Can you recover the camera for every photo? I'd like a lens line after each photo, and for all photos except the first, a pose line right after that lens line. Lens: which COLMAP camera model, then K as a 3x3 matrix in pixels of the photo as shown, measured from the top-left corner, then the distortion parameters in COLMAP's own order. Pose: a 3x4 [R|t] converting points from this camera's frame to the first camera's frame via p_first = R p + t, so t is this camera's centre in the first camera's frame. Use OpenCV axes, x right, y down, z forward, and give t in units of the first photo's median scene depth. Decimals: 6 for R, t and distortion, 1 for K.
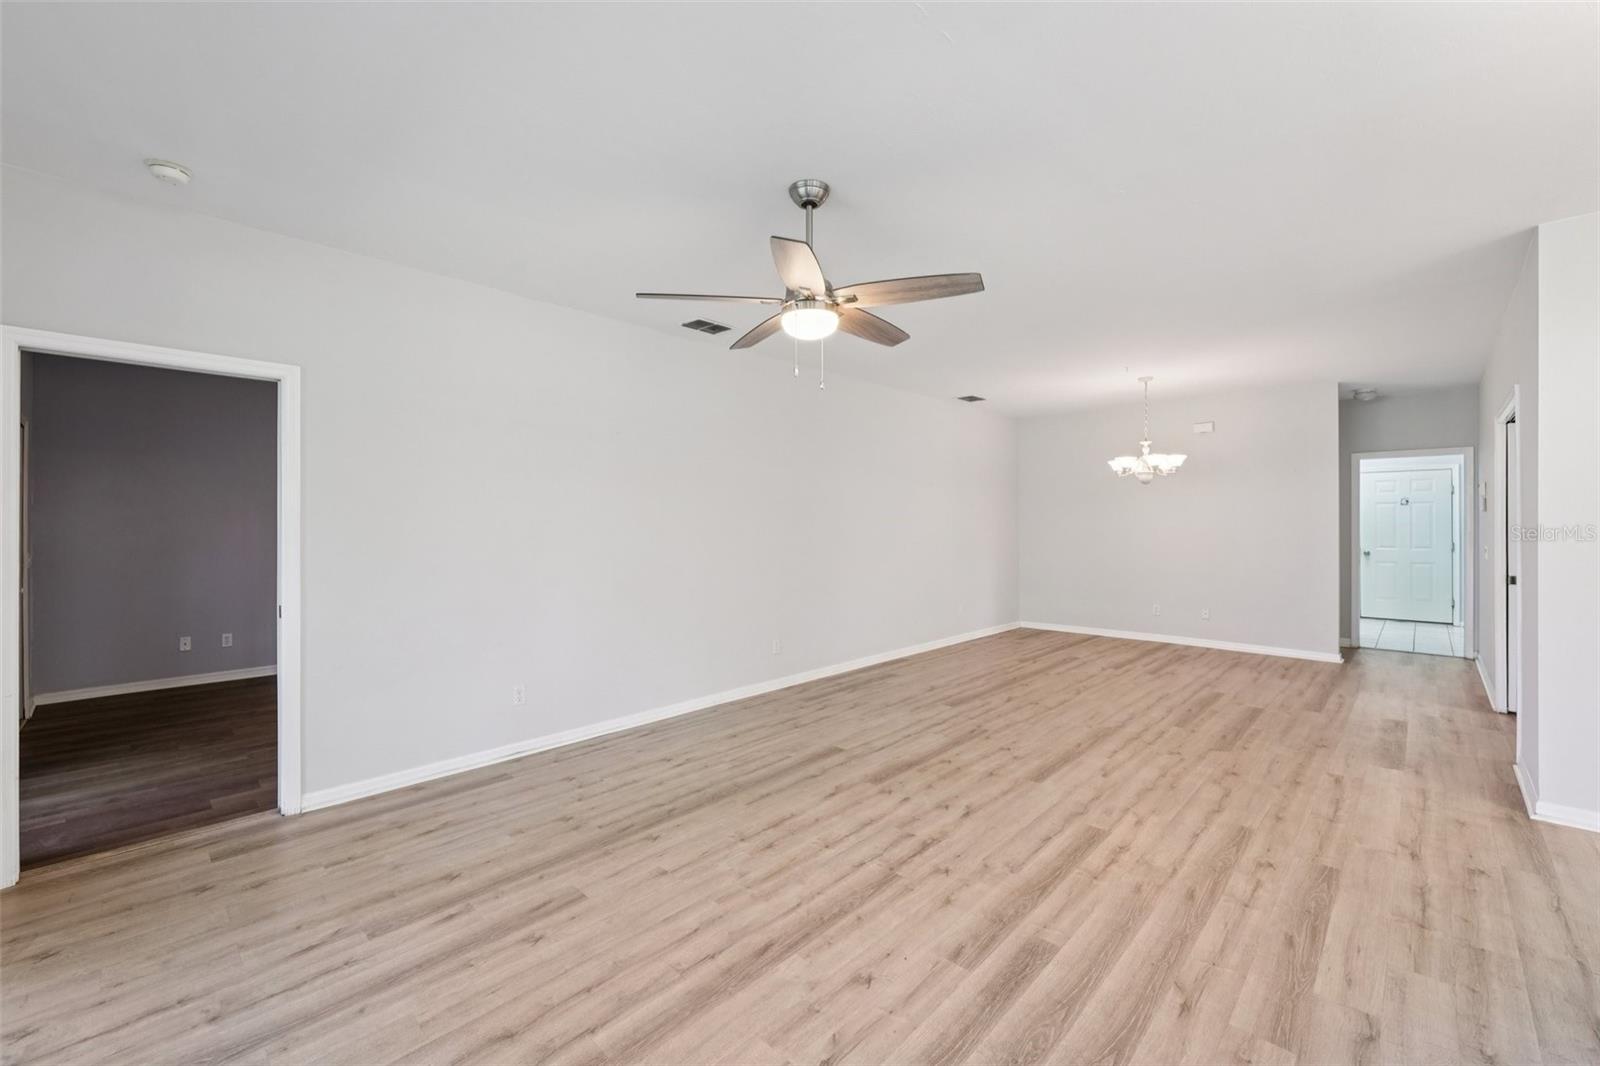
lens RADIAL K [[653.1, 0, 799.4], [0, 653.1, 527.1], [0, 0, 1]] dist [-0.000361, 0.000082]
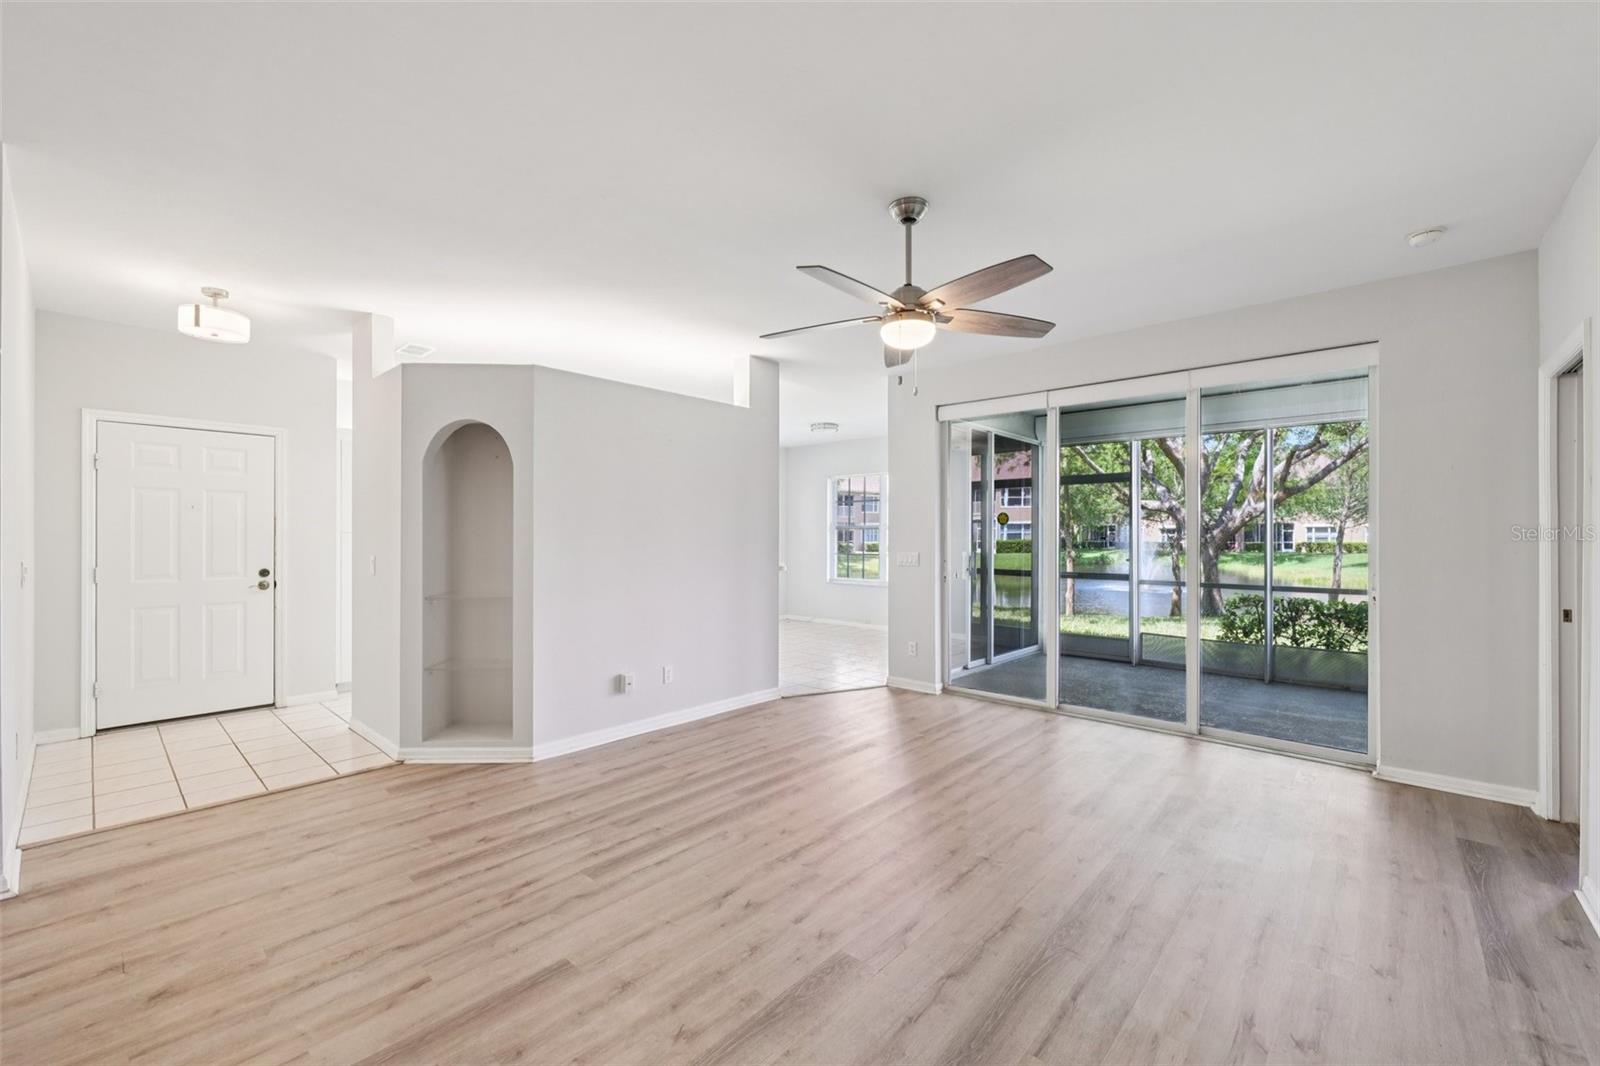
lens RADIAL K [[650.6, 0, 800.0], [0, 650.6, 533.0], [0, 0, 1]] dist [-0.000346, -0.000142]
pose [[-0.999537, 0.000708, -0.030403, 0.161627], [0.000691, 1.000000, 0.000576, 0.005845], [0.030403, 0.000555, -0.999538, 1.492151]]
